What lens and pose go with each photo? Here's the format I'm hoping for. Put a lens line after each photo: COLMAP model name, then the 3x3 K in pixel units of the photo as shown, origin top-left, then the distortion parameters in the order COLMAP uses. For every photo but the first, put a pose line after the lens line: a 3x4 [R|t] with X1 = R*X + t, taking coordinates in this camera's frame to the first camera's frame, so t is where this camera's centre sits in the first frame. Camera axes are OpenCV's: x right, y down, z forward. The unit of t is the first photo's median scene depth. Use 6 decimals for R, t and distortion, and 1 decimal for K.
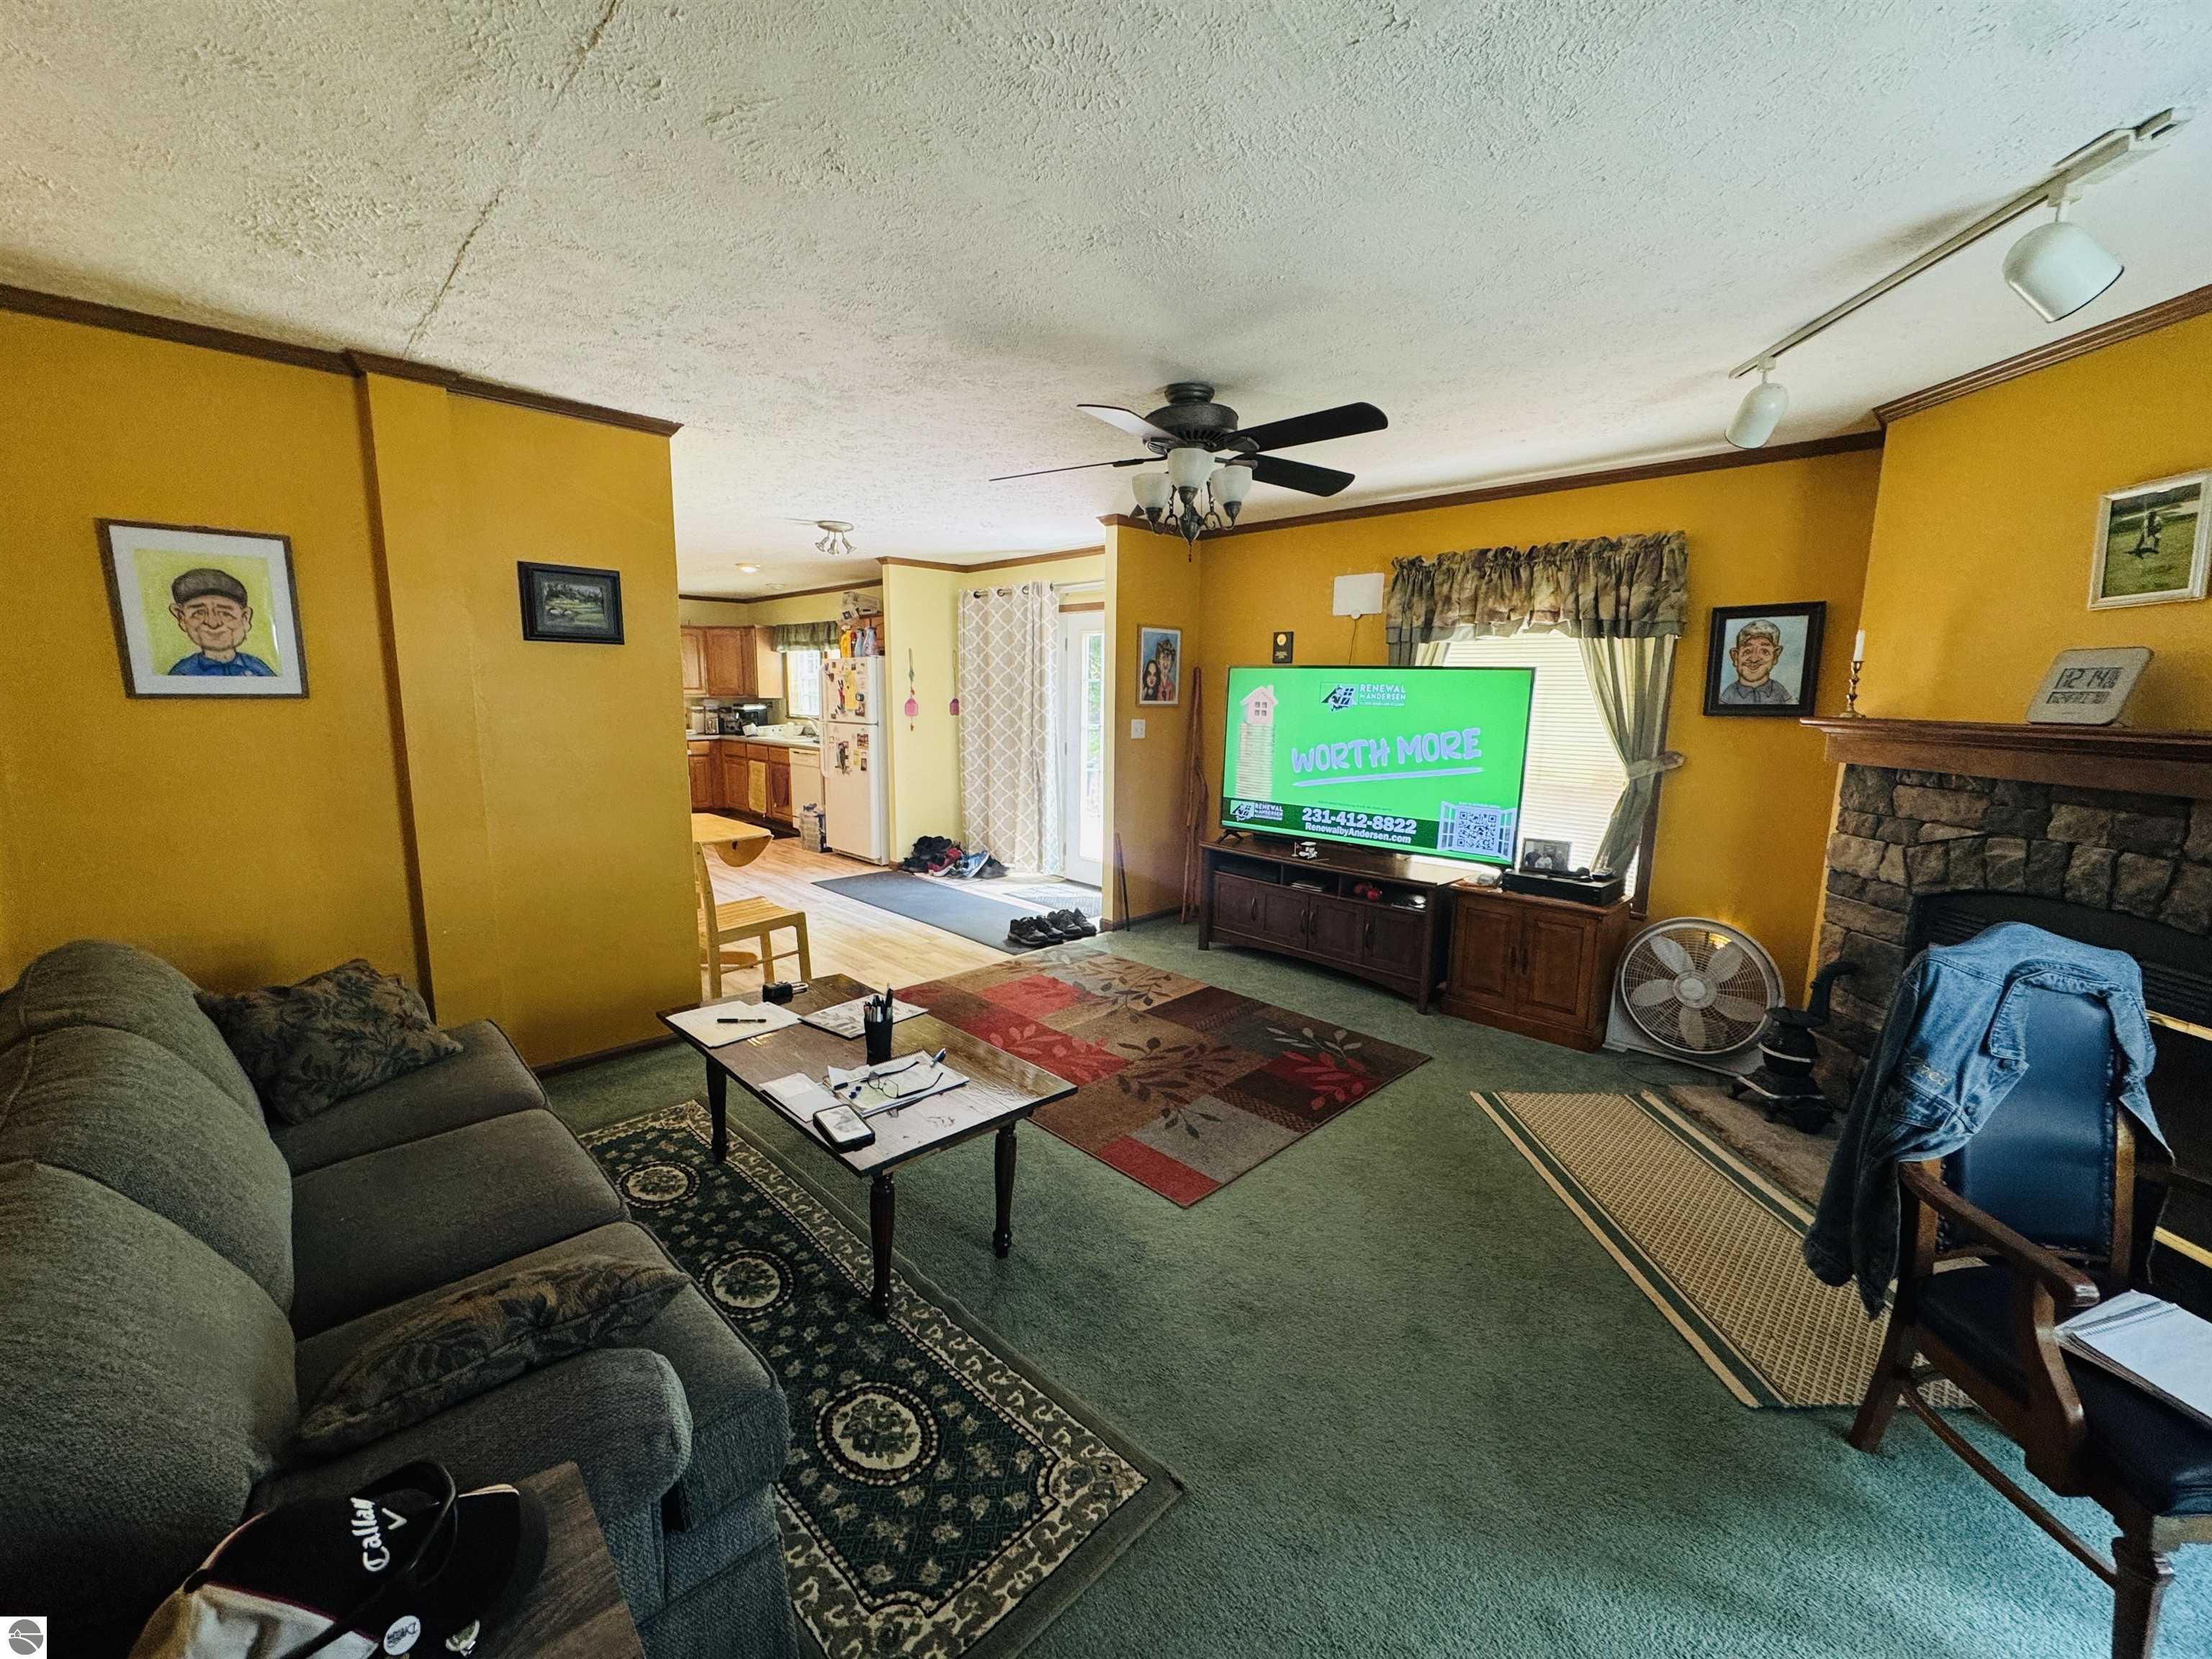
lens RADIAL K [[878.3, 0, 1098.5], [0, 878.3, 828.4], [0, 0, 1]] dist [-0.003210, 0.000506]
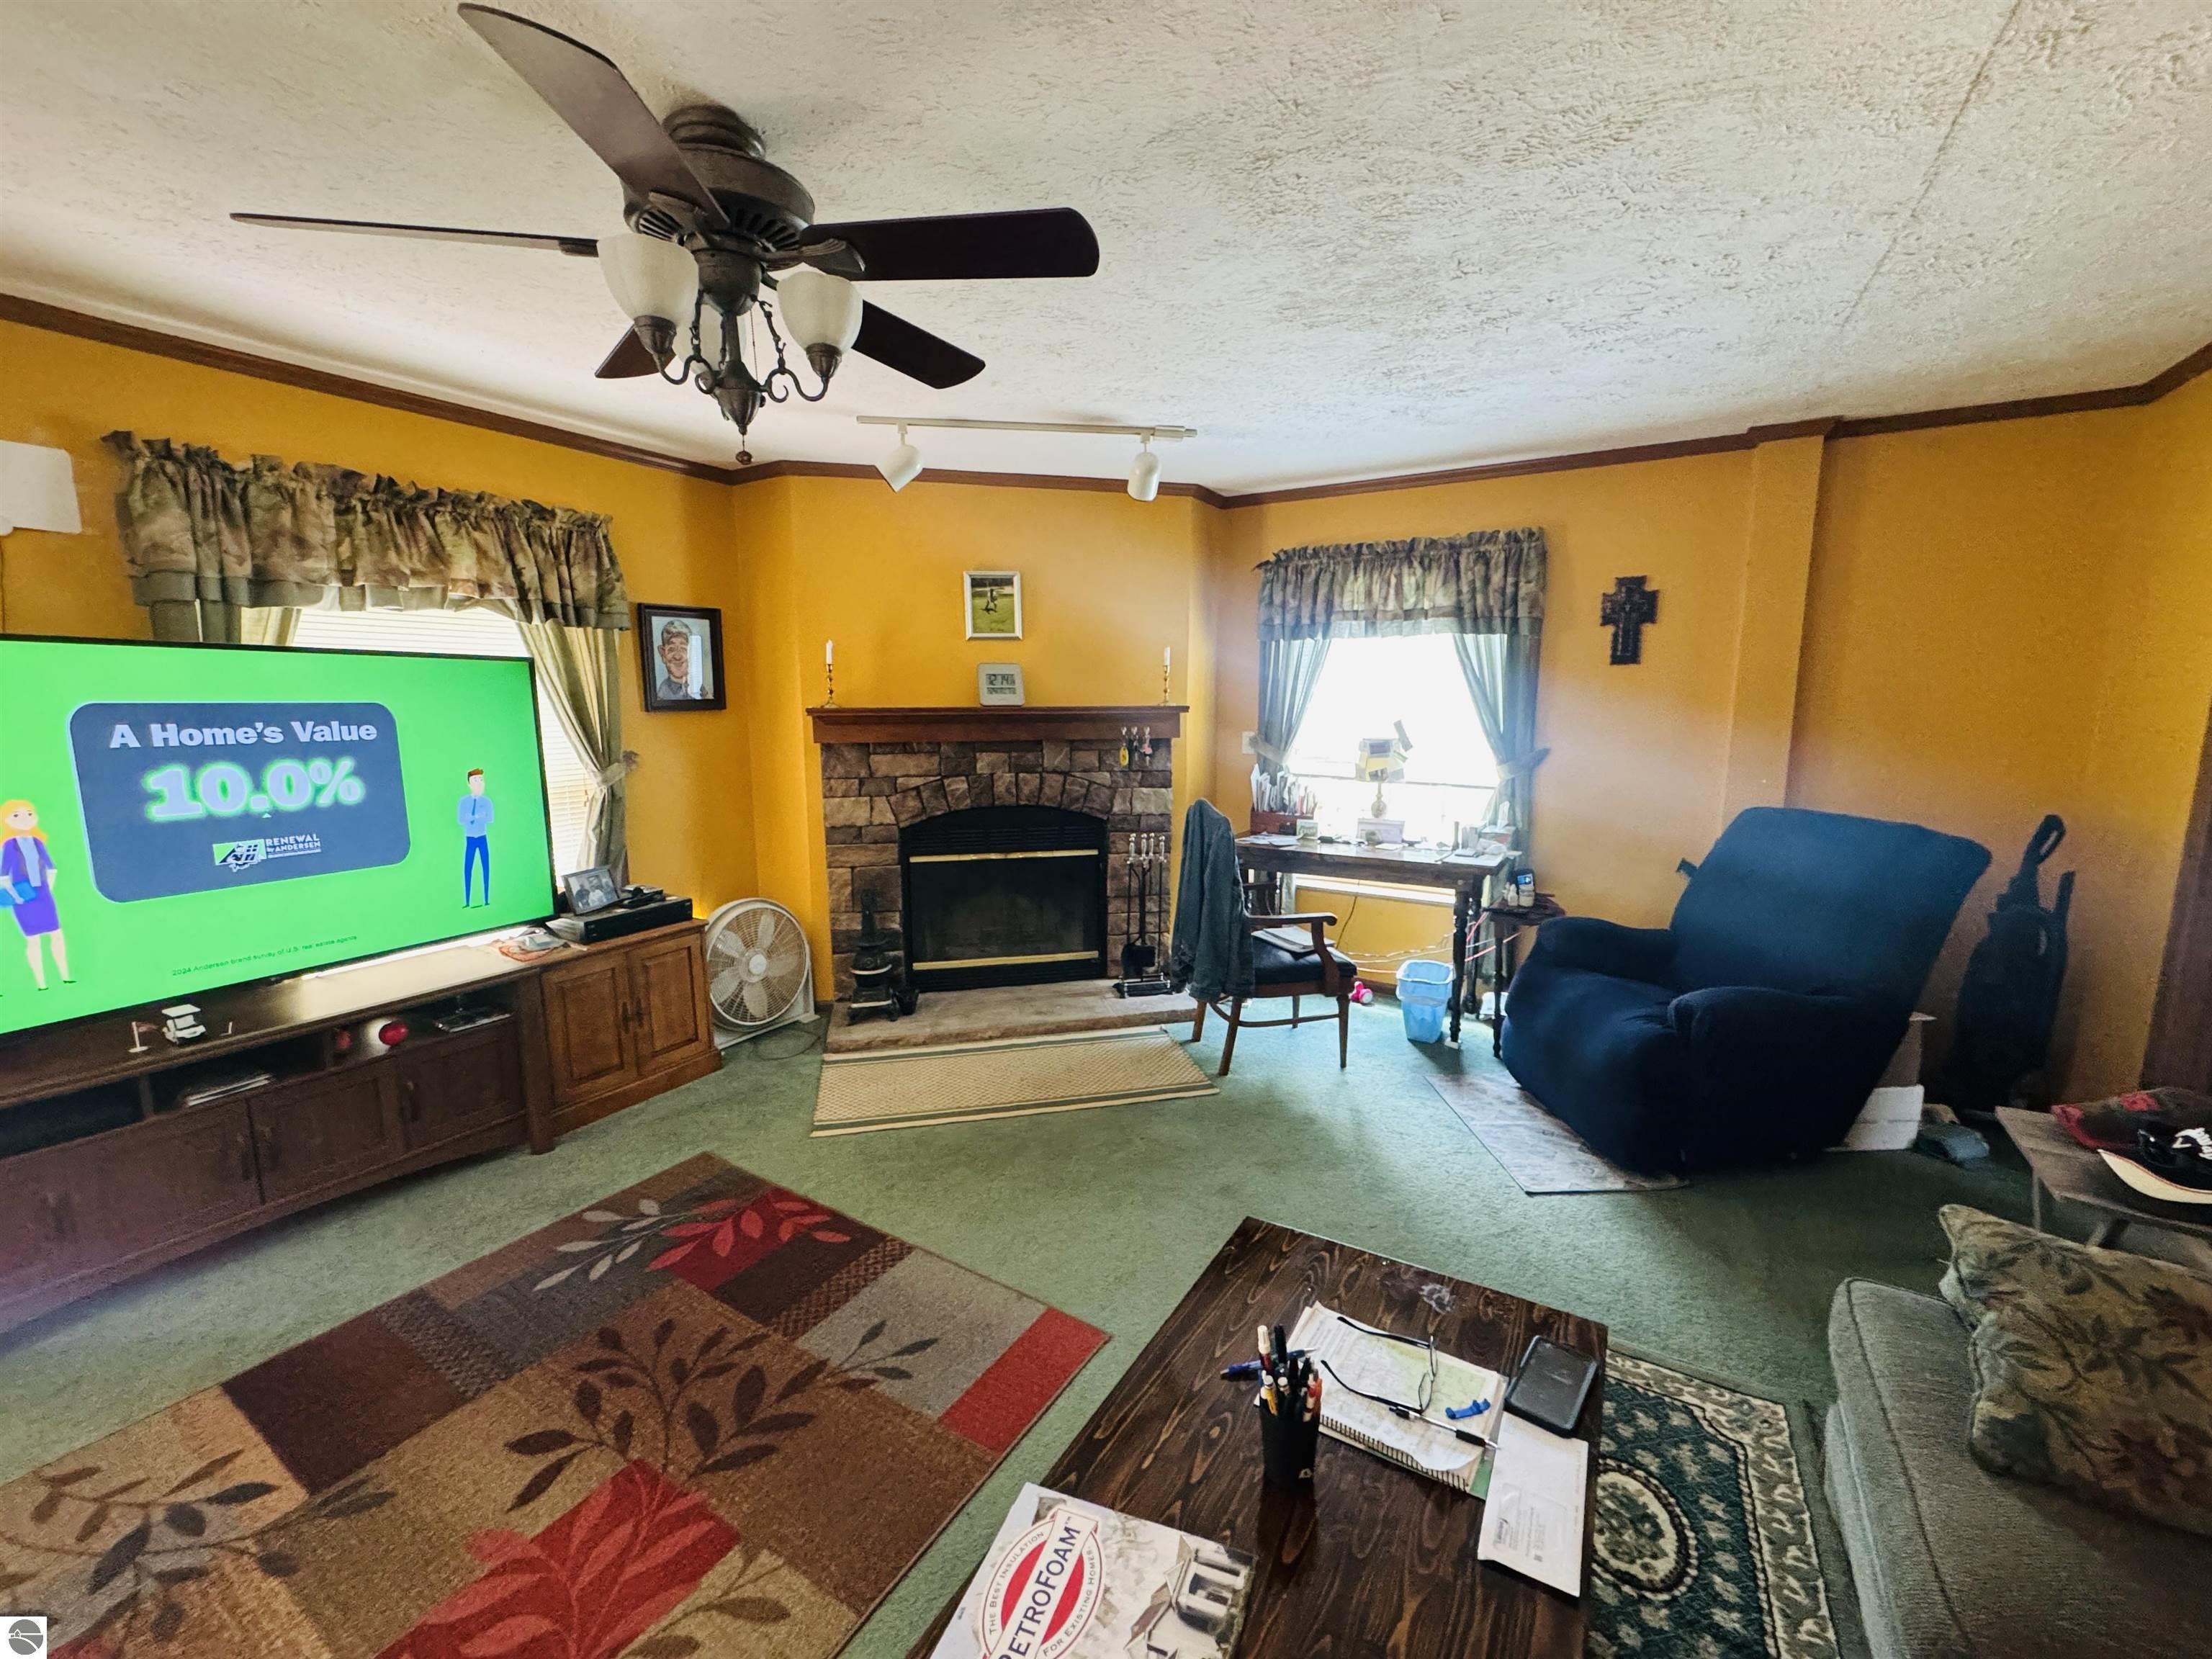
lens RADIAL K [[878.3, 0, 1111.6], [0, 878.3, 830.7], [0, 0, 1]] dist [-0.003210, 0.000506]
pose [[-0.244553, -0.166316, 0.955266, -0.445759], [0.147551, 0.967323, 0.206189, -0.138088], [-0.958344, 0.191375, -0.212022, 0.805423]]
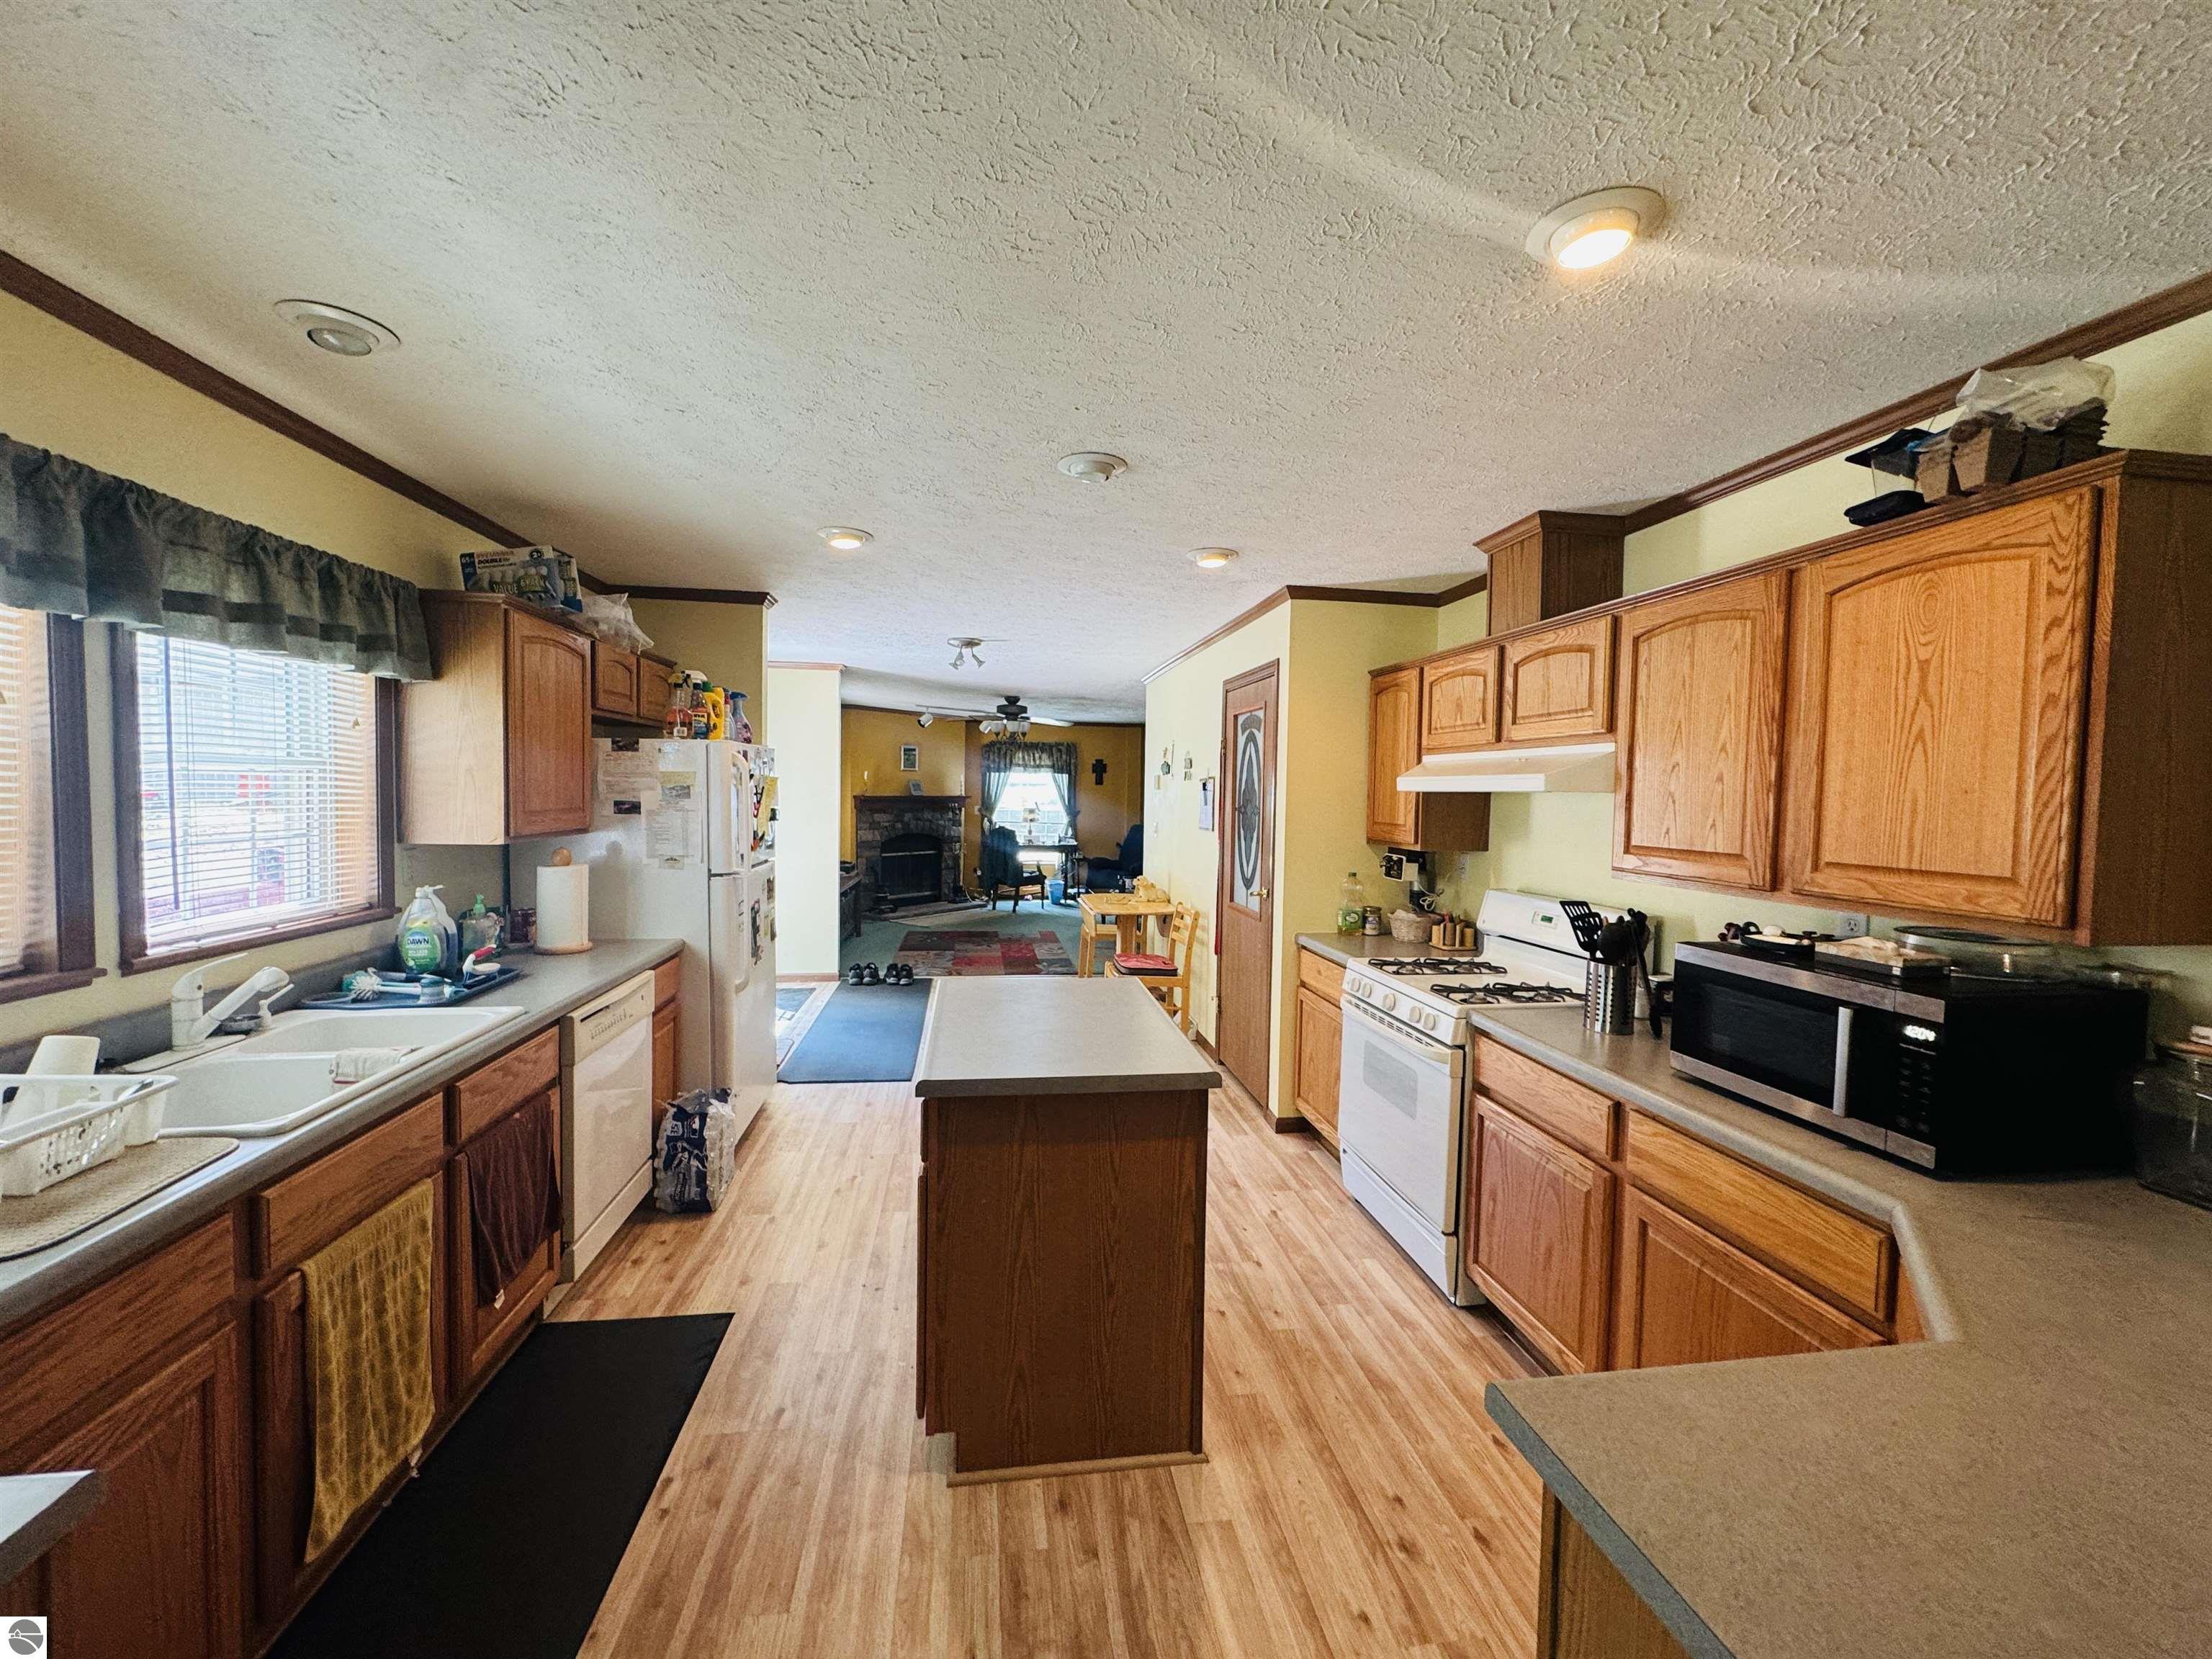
lens RADIAL K [[878.3, 0, 1098.6], [0, 878.3, 829.6], [0, 0, 1]] dist [-0.003210, 0.000506]
pose [[-0.808502, -0.055806, 0.585842, -1.647126], [0.062351, 0.981767, 0.179569, -0.485325], [-0.585181, 0.181710, -0.790281, 2.803929]]
